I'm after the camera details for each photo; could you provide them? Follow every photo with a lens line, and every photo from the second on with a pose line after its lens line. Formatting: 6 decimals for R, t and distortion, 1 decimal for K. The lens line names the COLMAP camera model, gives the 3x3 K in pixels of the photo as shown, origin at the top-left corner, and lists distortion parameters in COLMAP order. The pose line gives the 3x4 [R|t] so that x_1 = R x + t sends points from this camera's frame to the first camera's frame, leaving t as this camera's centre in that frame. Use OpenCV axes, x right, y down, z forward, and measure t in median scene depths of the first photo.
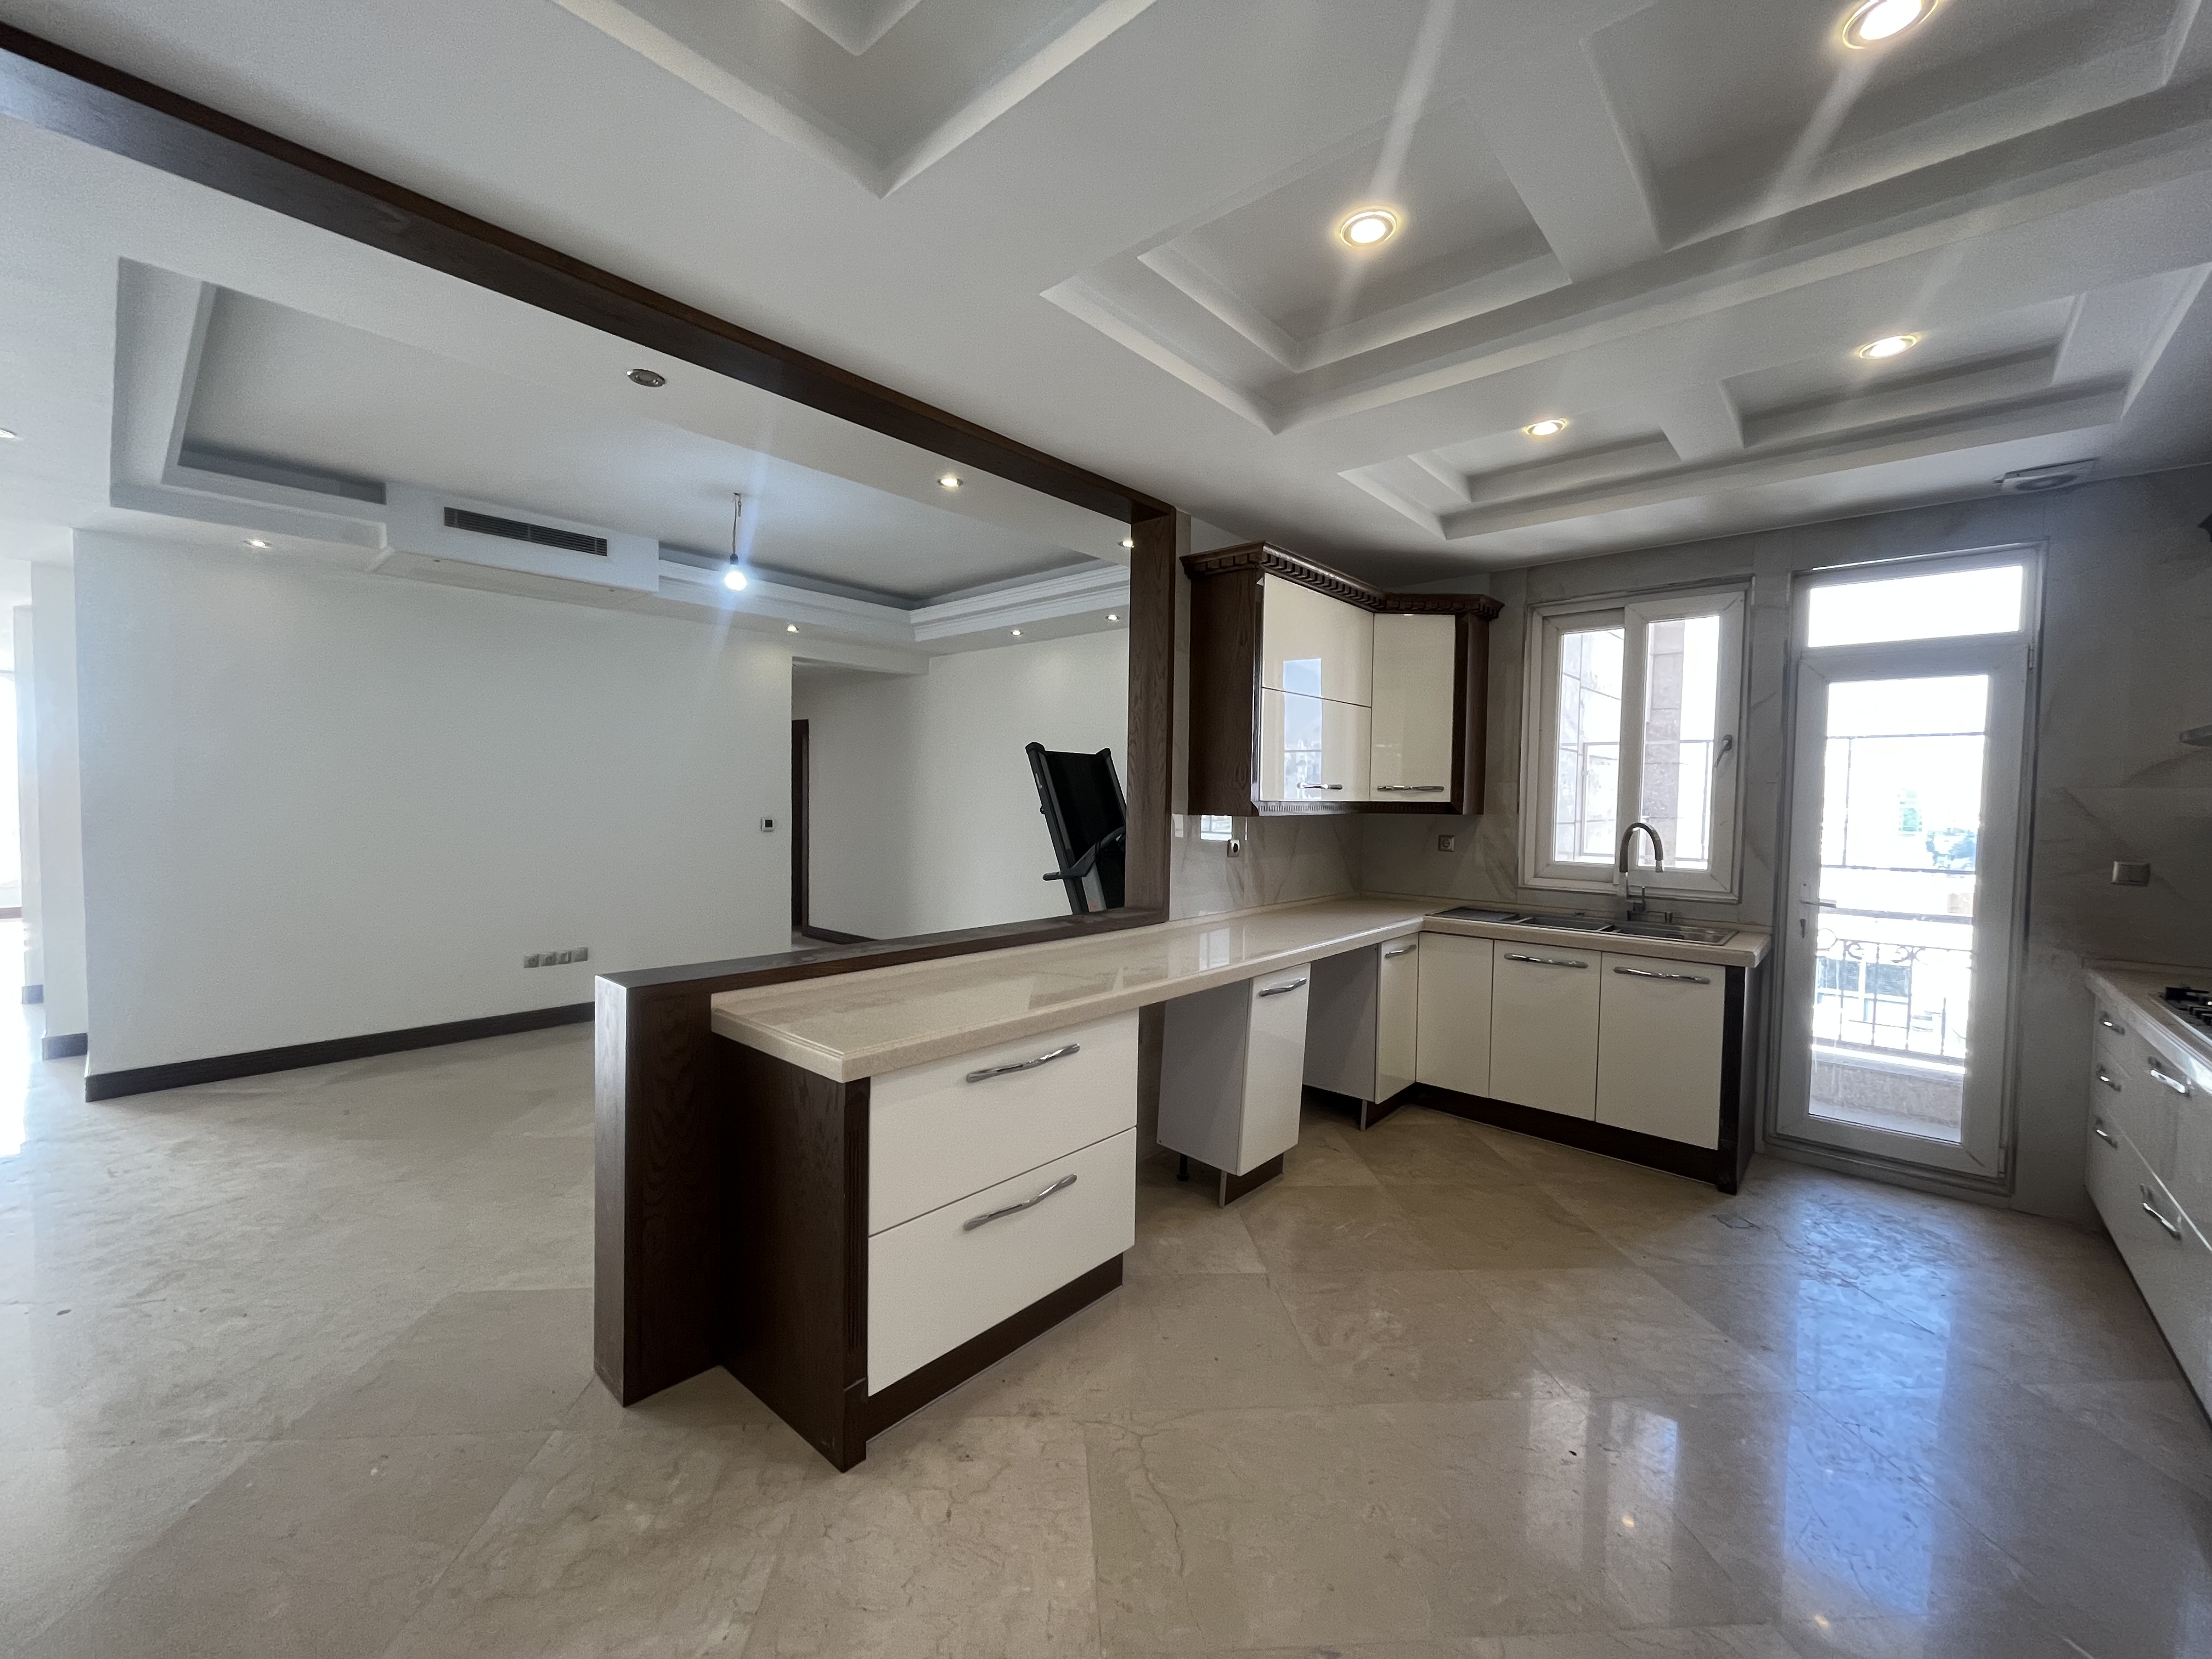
lens RADIAL K [[888.2, 0, 1106.0], [0, 888.2, 829.5], [0, 0, 1]] dist [-0.000186, -0.000055]
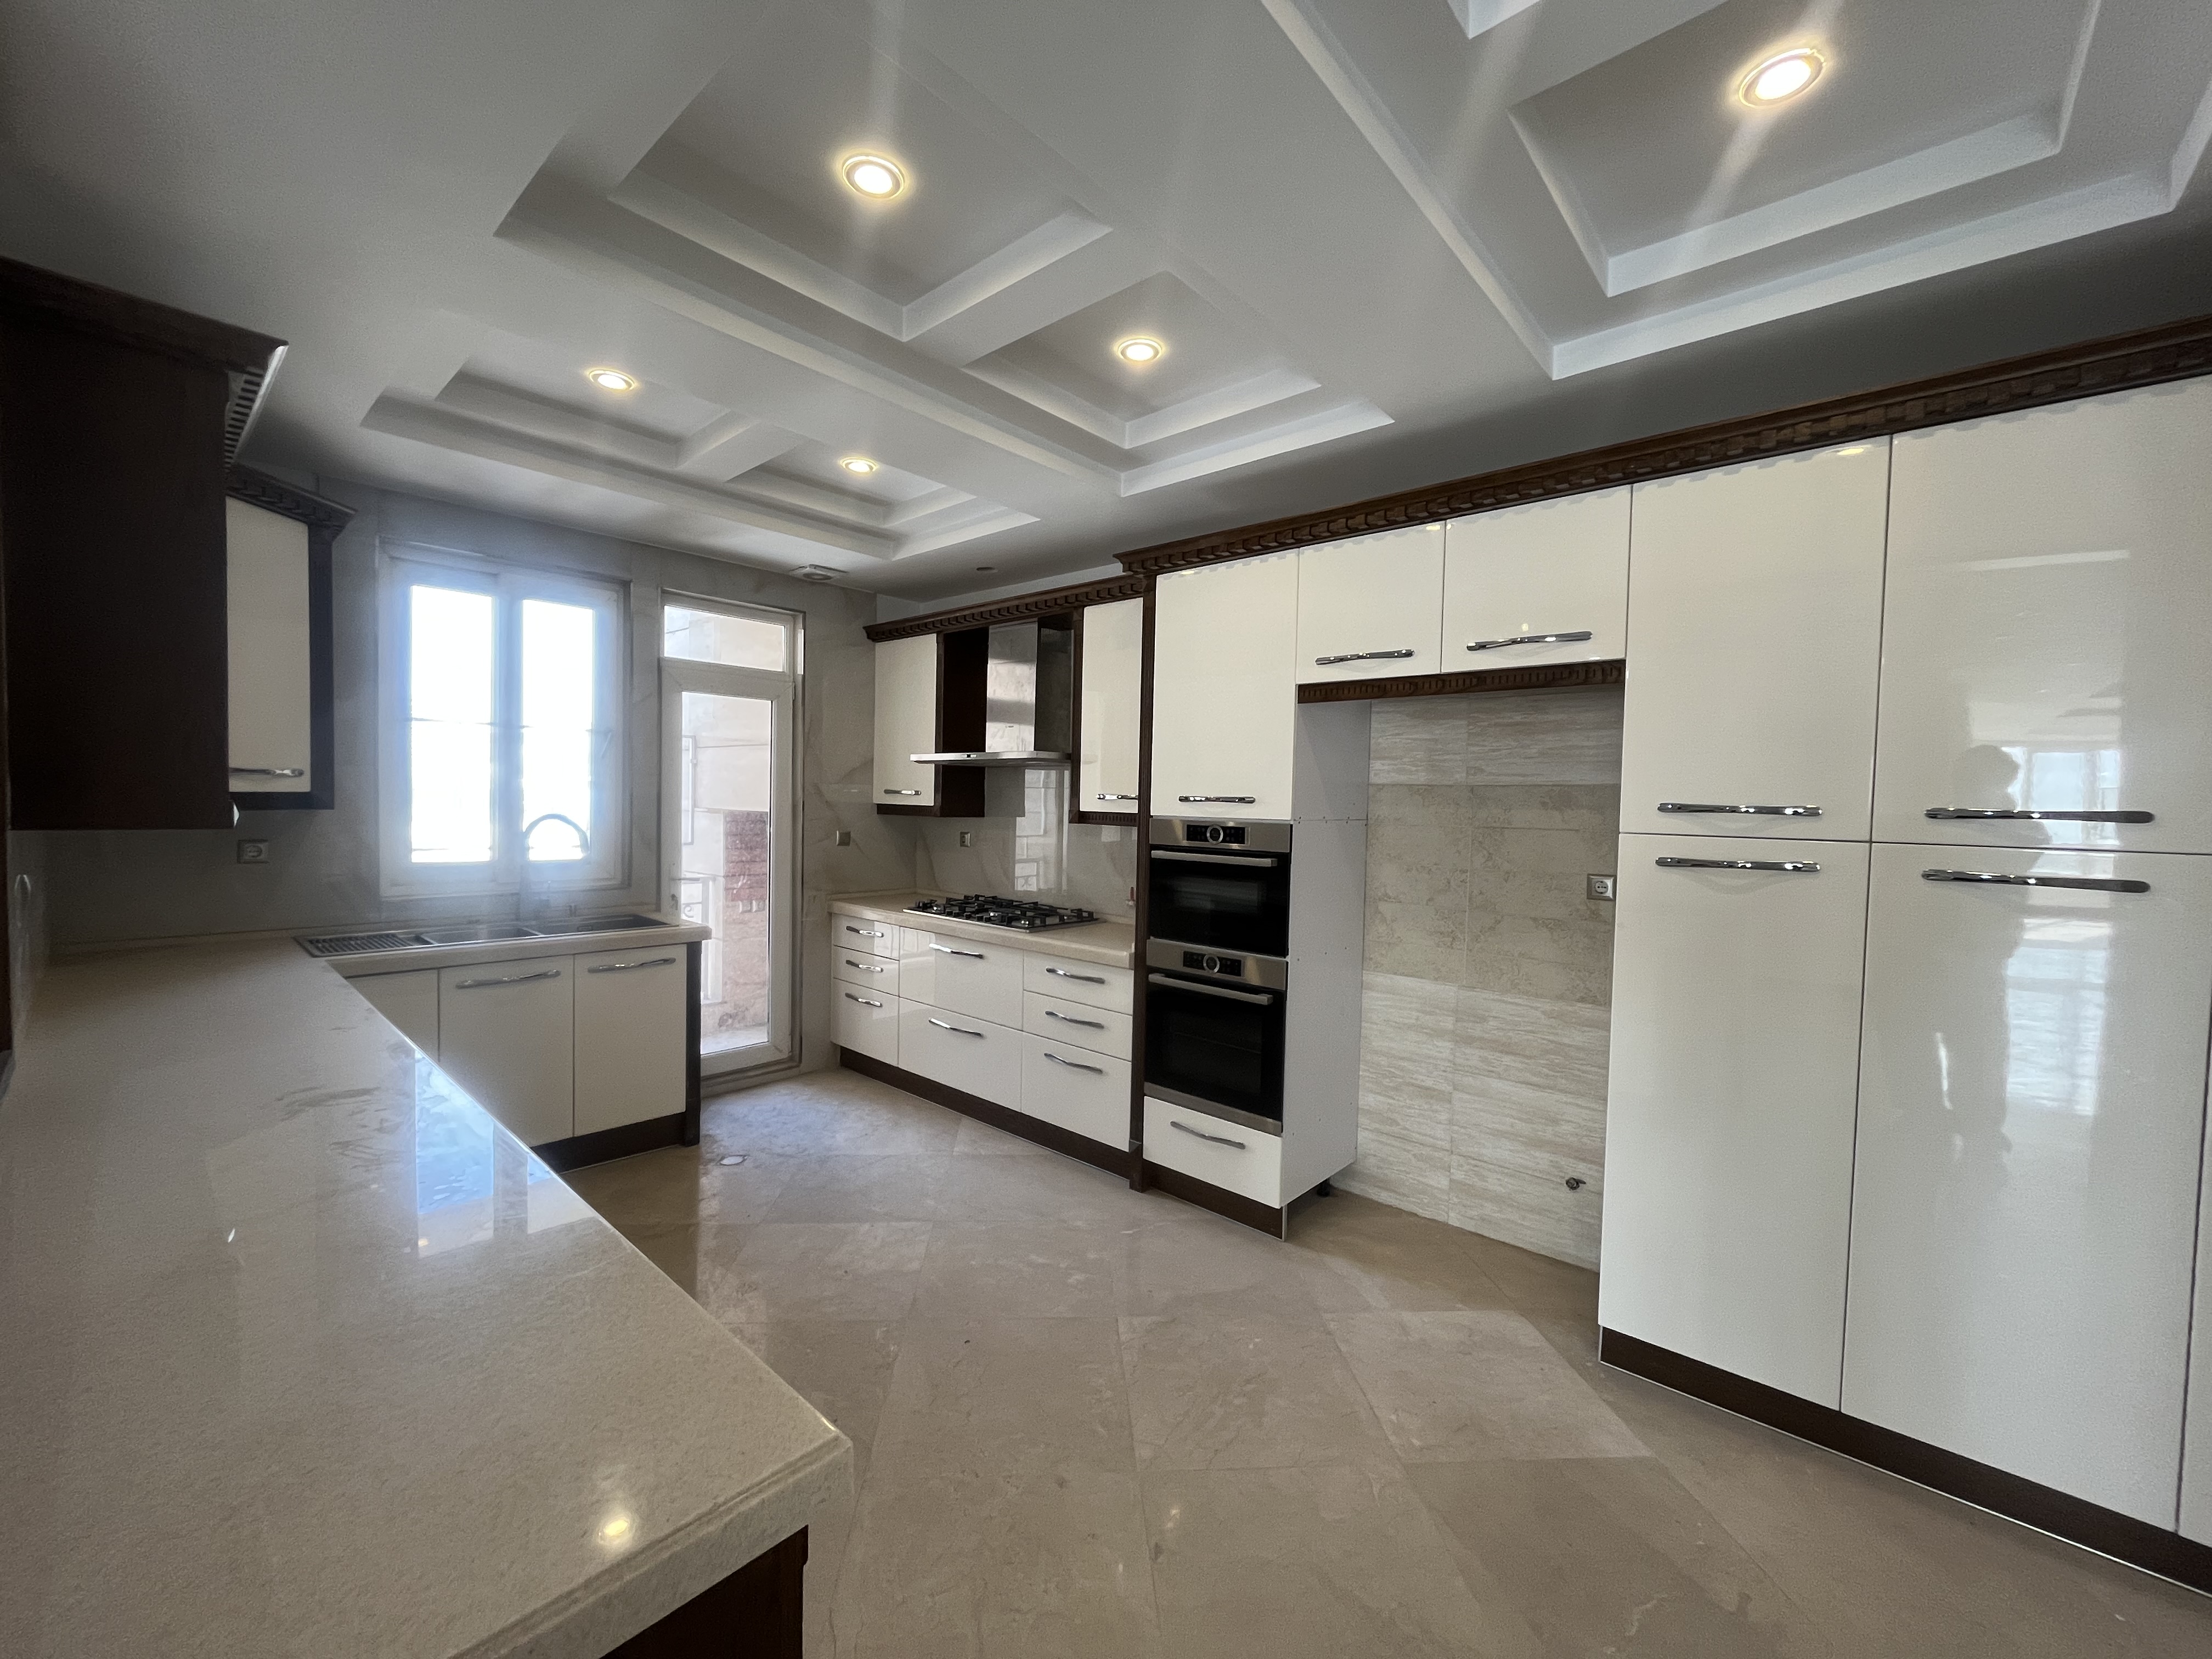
lens RADIAL K [[888.2, 0, 1106.0], [0, 888.2, 829.5], [0, 0, 1]] dist [-0.000186, -0.000055]
pose [[0.004448, -0.047624, 0.998855, -0.391219], [0.016266, 0.998737, 0.047546, -0.031096], [-0.999858, 0.016036, 0.005217, 0.467568]]
